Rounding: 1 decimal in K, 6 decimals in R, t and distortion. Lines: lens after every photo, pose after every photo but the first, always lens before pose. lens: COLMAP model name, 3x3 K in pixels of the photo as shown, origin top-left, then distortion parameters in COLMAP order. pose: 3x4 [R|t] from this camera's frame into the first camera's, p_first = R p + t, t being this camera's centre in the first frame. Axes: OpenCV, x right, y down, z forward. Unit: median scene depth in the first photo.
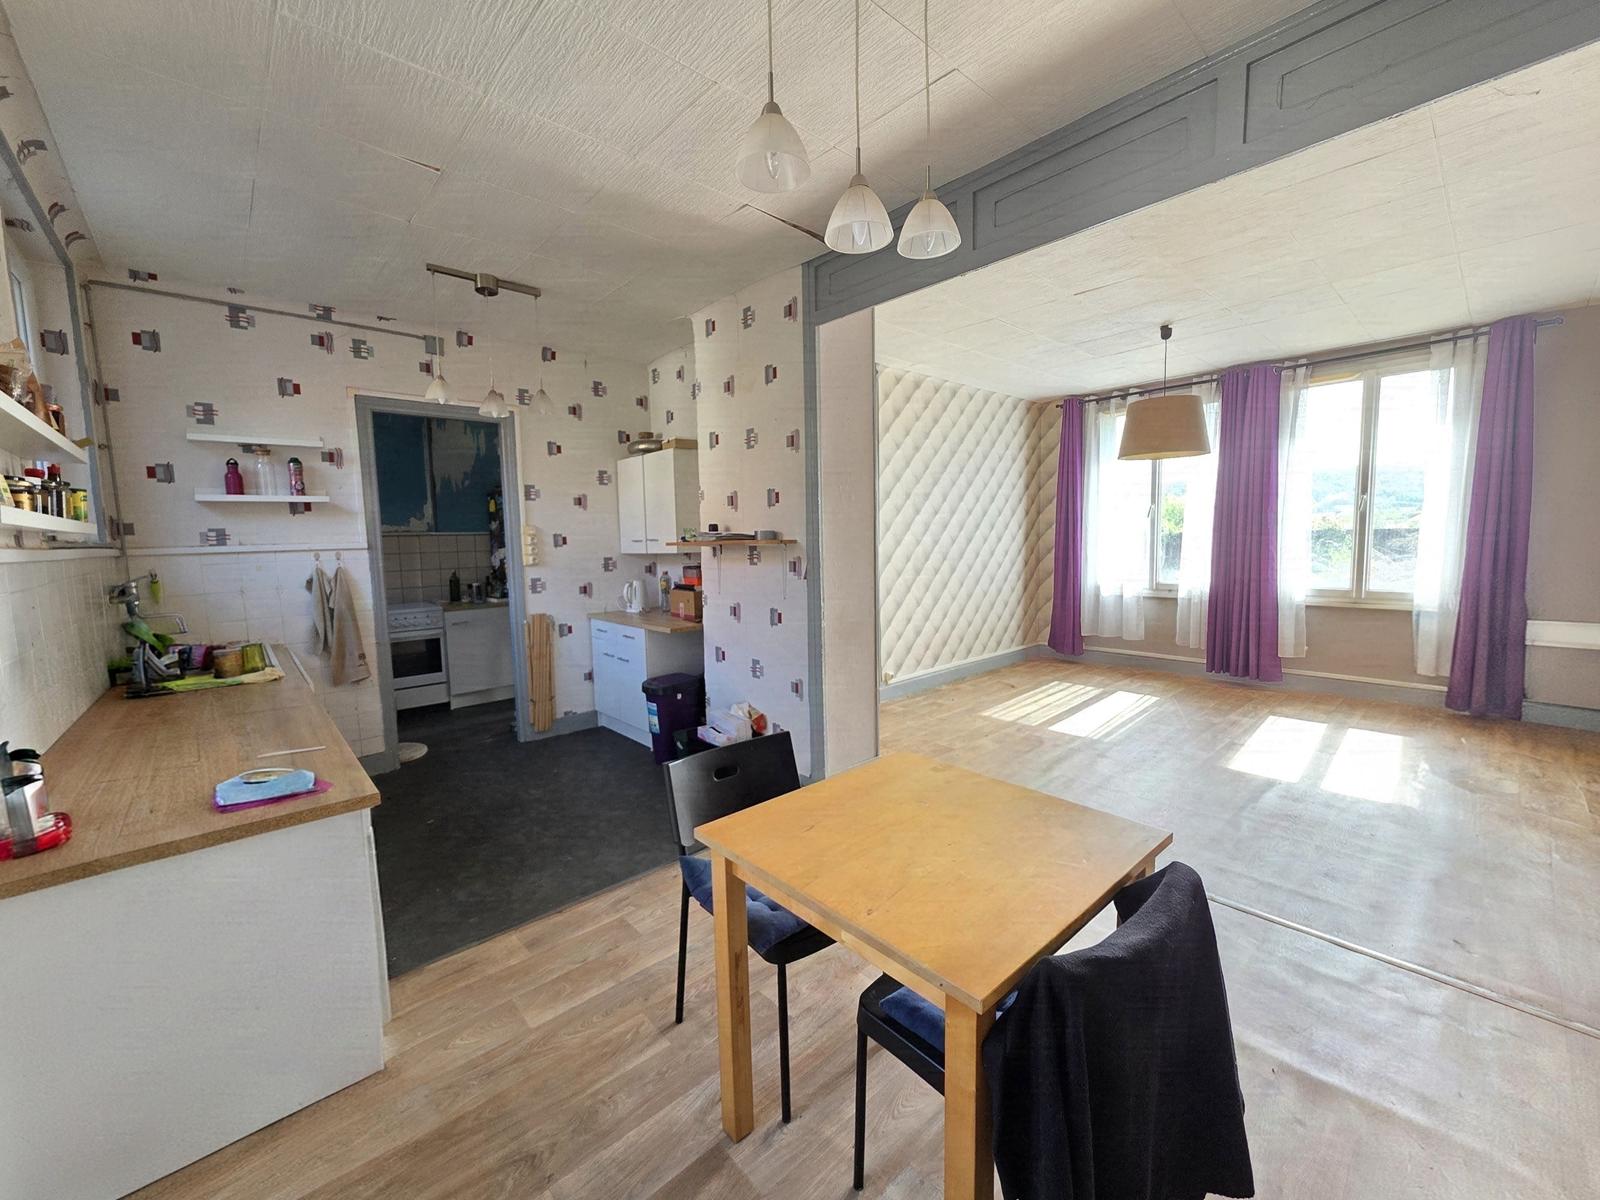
lens RADIAL K [[637.7, 0, 800.1], [0, 637.7, 602.2], [0, 0, 1]] dist [-0.000281, -0.000522]
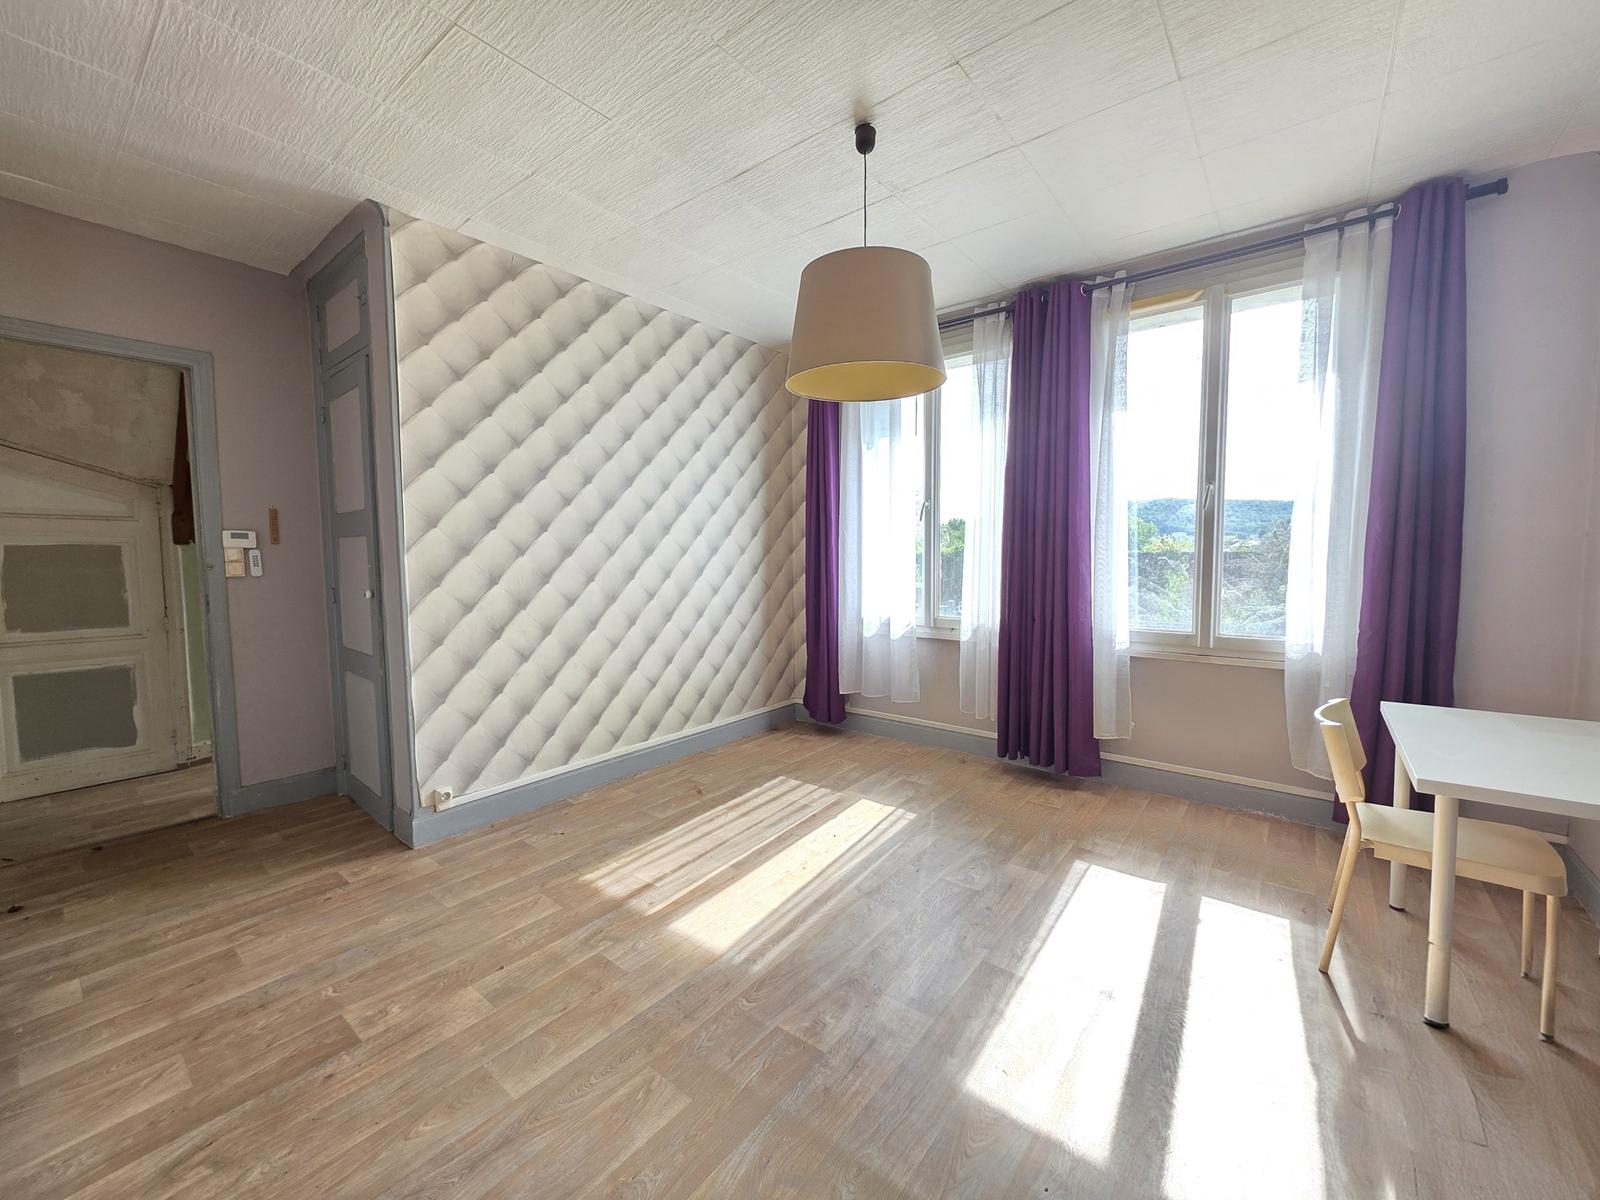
lens RADIAL K [[637.7, 0, 798.7], [0, 637.7, 603.9], [0, 0, 1]] dist [-0.000281, -0.000522]
pose [[0.985831, 0.002916, 0.167717, 0.337171], [0.001520, 0.999653, -0.026310, -0.030817], [-0.167735, 0.026192, 0.985484, 0.401263]]
